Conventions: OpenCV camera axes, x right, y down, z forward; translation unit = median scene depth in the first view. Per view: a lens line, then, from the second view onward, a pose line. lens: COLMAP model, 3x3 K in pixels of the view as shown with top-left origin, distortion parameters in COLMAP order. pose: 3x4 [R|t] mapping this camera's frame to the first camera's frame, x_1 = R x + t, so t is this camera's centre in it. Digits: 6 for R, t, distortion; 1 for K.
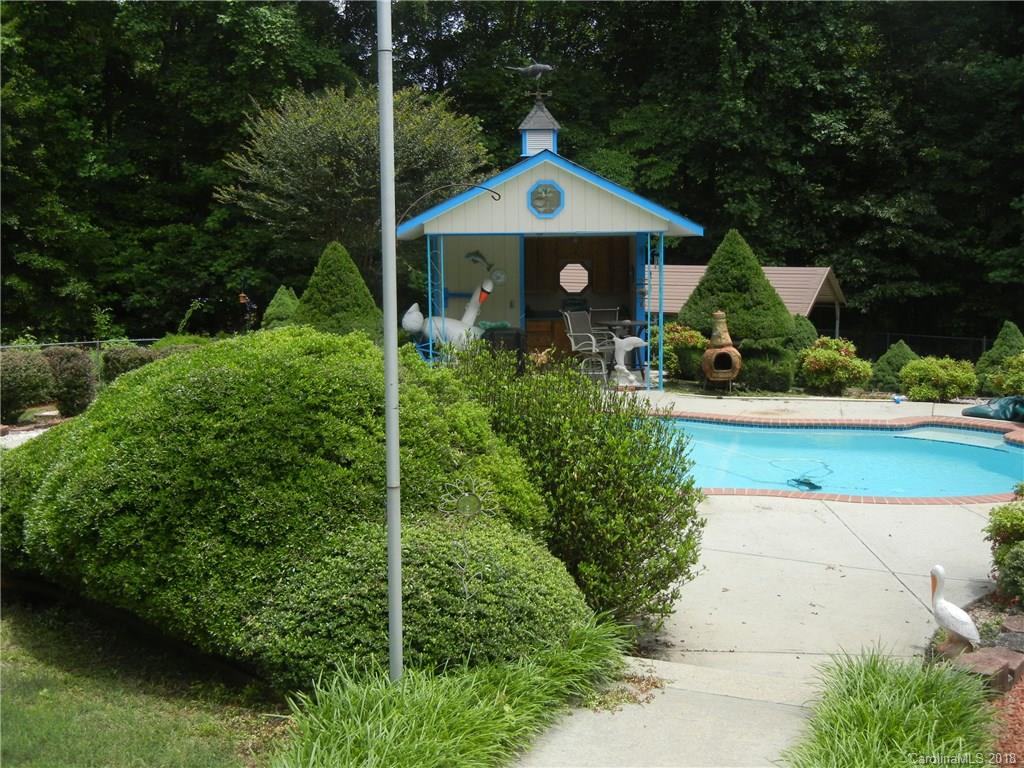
lens RADIAL K [[1189.7, 0, 513.0], [0, 1189.7, 375.9], [0, 0, 1]] dist [0.011956, 0.000000]
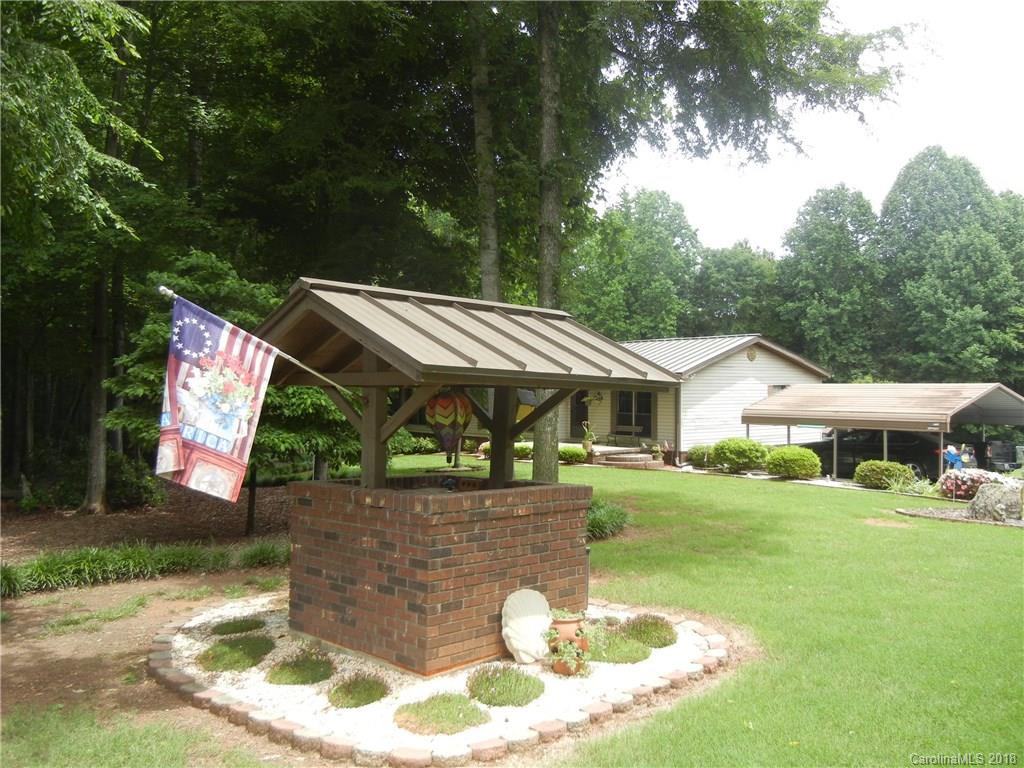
lens RADIAL K [[871.4, 0, 507.6], [0, 871.4, 396.0], [0, 0, 1]] dist [-0.011630, 0.014702]
pose [[0.952663, 0.012883, -0.303756, 0.088529], [-0.044406, 0.994283, -0.097101, 0.107847], [0.300768, 0.105993, 0.947789, -1.417374]]
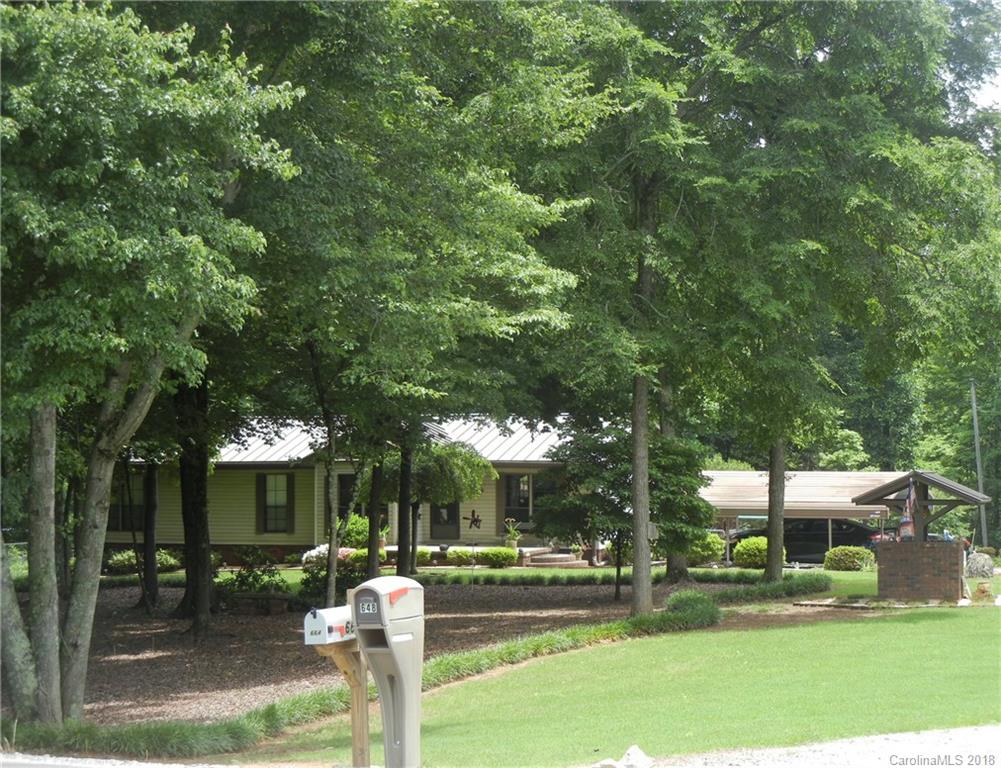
lens RADIAL K [[2438.7, 0, 501.8], [0, 2438.7, 383.9], [0, 0, 1]] dist [0.044702, 0.000000]
pose [[0.976825, 0.006212, 0.213948, -0.526719], [0.021422, 0.991723, -0.126598, 0.193006], [-0.212964, 0.128247, 0.968607, -2.573475]]
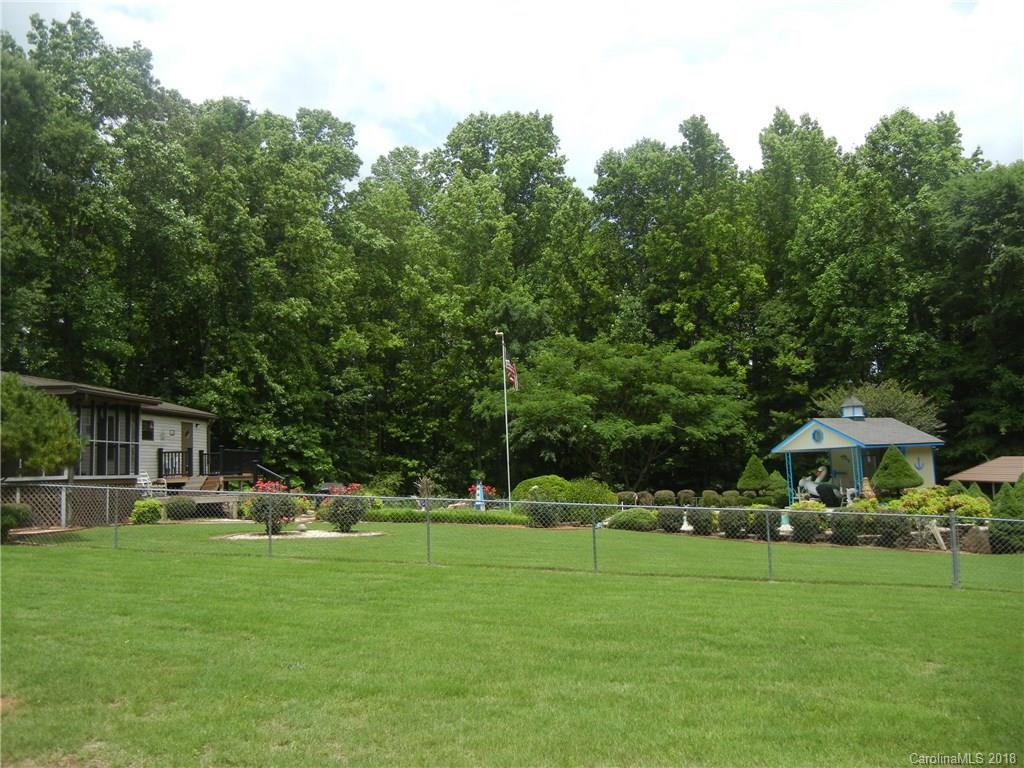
lens RADIAL K [[871.4, 0, 509.4], [0, 871.4, 383.8], [0, 0, 1]] dist [-0.011630, 0.014702]
pose [[0.484180, -0.098327, -0.869426, 0.758095], [-0.062864, 0.987188, -0.146653, 0.035567], [0.872707, 0.125662, 0.471796, -0.291698]]
